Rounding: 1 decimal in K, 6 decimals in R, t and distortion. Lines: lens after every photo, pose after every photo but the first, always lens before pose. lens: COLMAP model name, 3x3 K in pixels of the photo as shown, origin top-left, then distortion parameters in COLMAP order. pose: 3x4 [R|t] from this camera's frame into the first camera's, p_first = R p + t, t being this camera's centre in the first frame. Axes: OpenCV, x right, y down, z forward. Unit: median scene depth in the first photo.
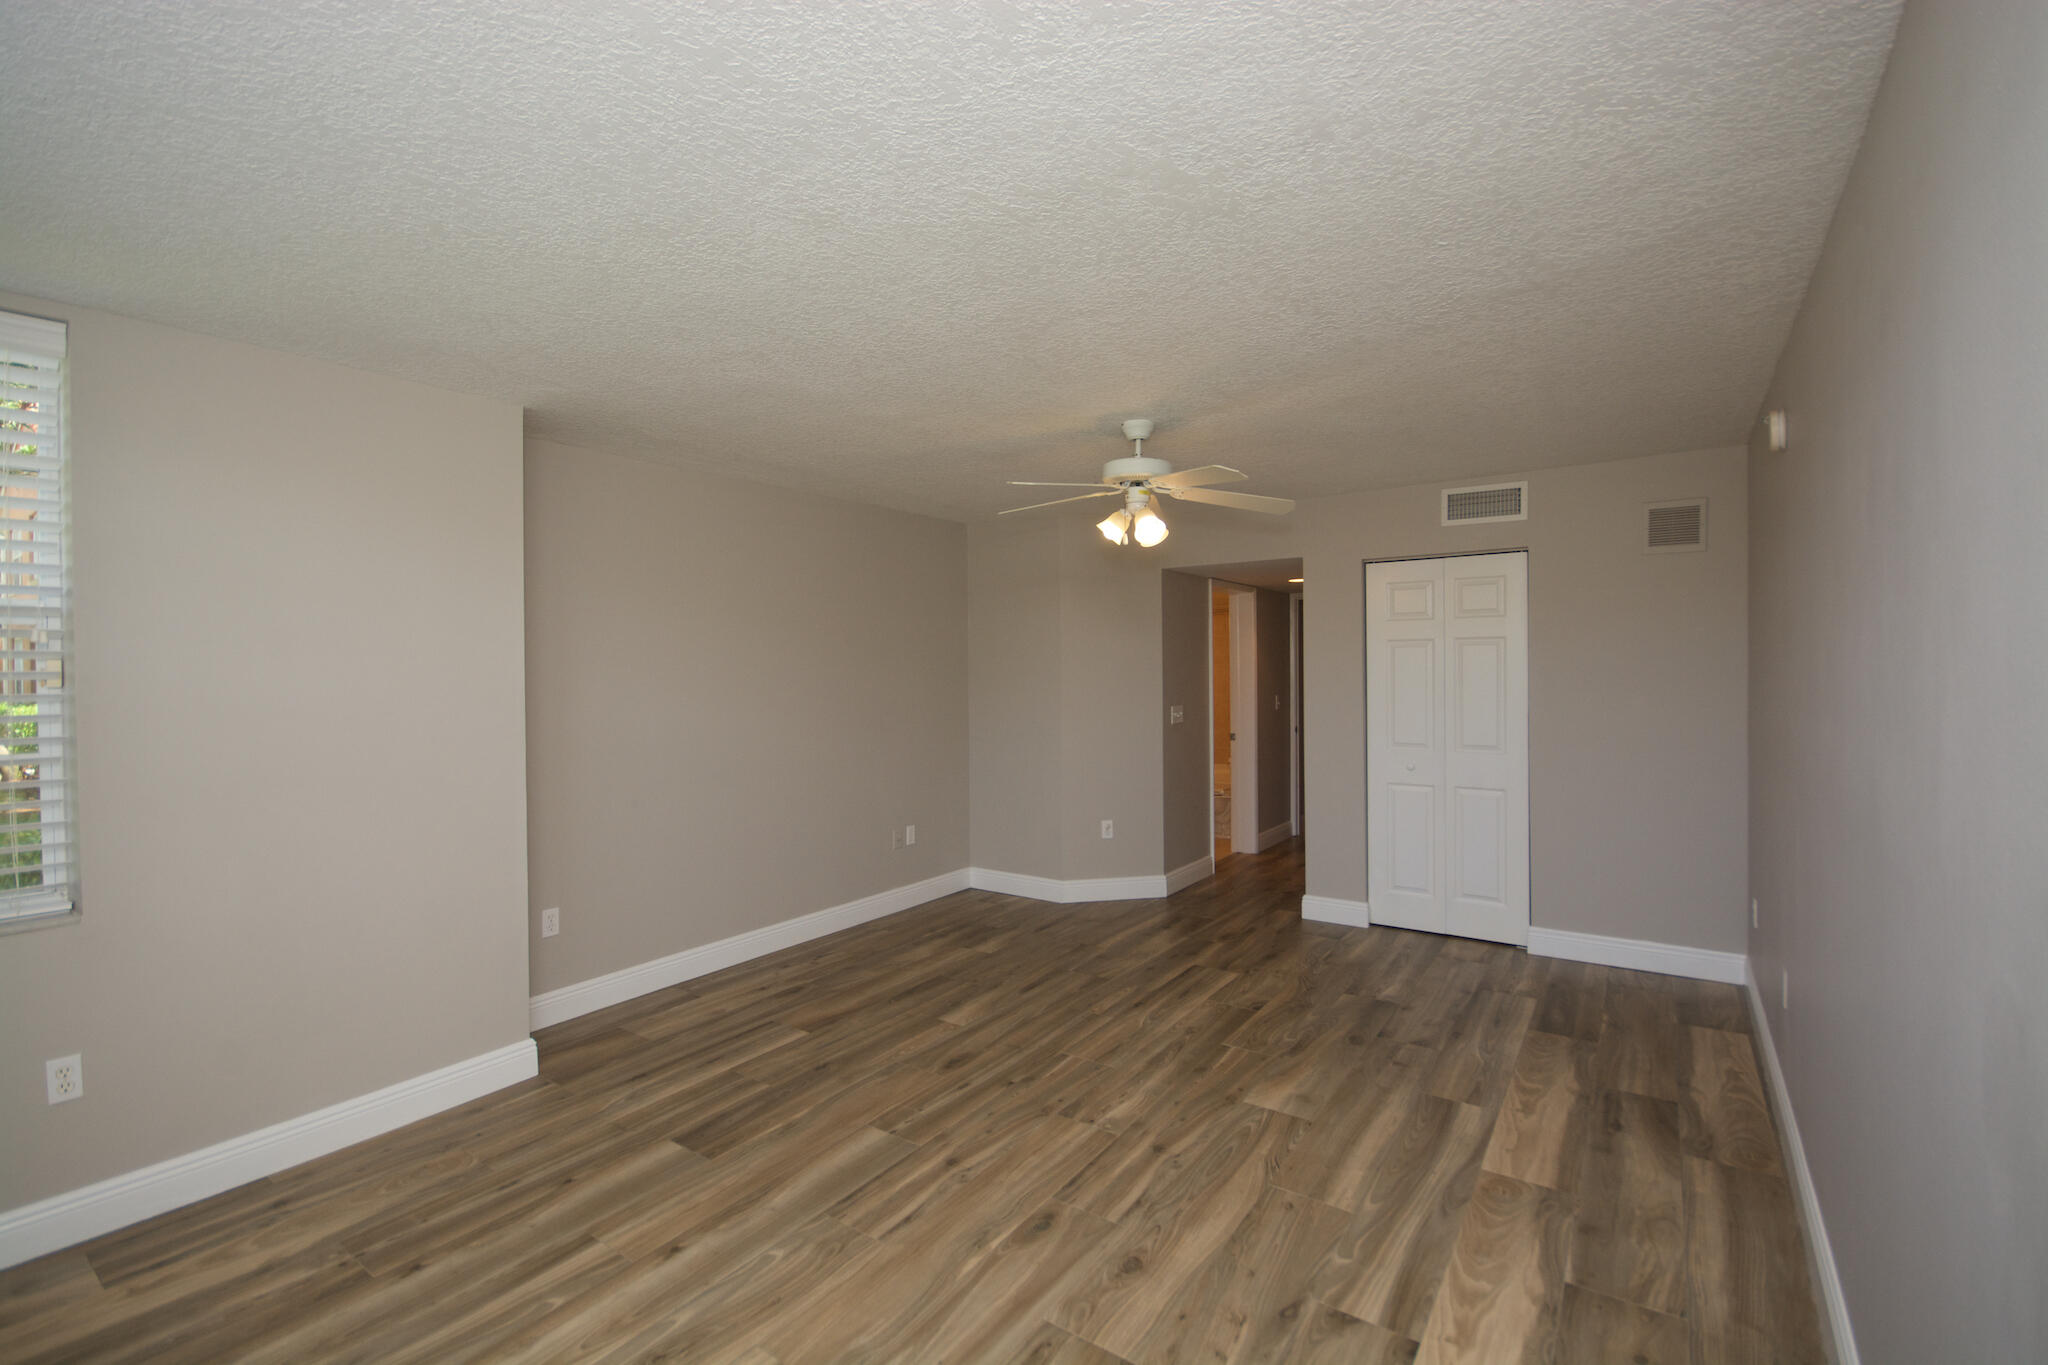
lens RADIAL K [[909.0, 0, 1024.0], [0, 909.0, 682.5], [0, 0, 1]] dist [-0.002232, -0.000720]
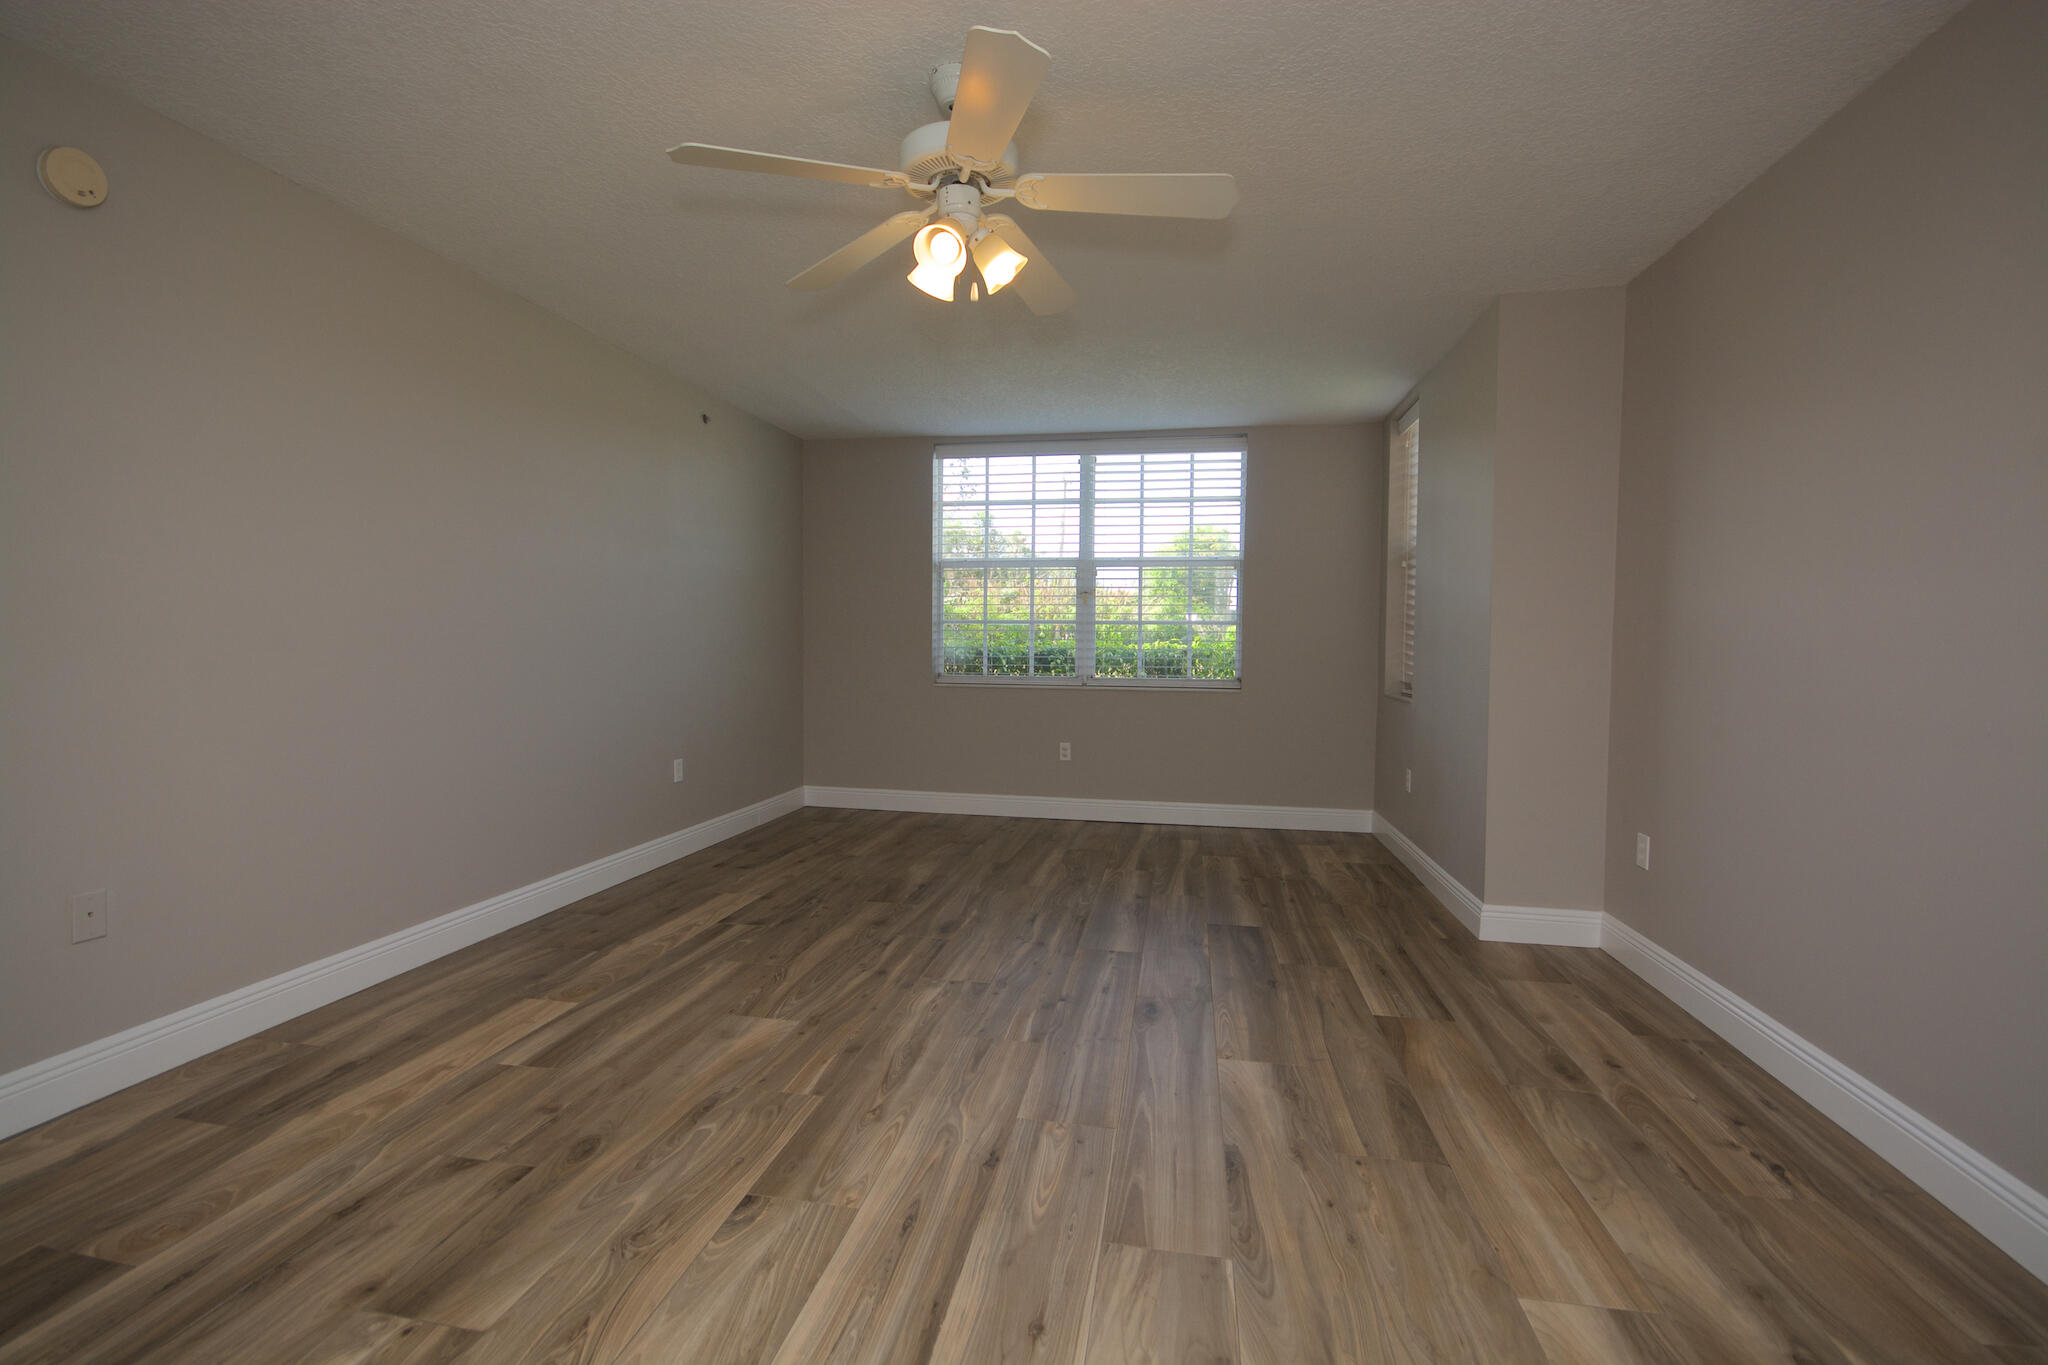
lens RADIAL K [[909.0, 0, 1024.0], [0, 909.0, 682.5], [0, 0, 1]] dist [-0.002232, -0.000720]
pose [[-0.909746, 0.021058, -0.414632, 0.374871], [-0.006114, 0.997925, 0.064097, 0.073823], [0.415121, 0.060847, -0.907729, 1.742215]]
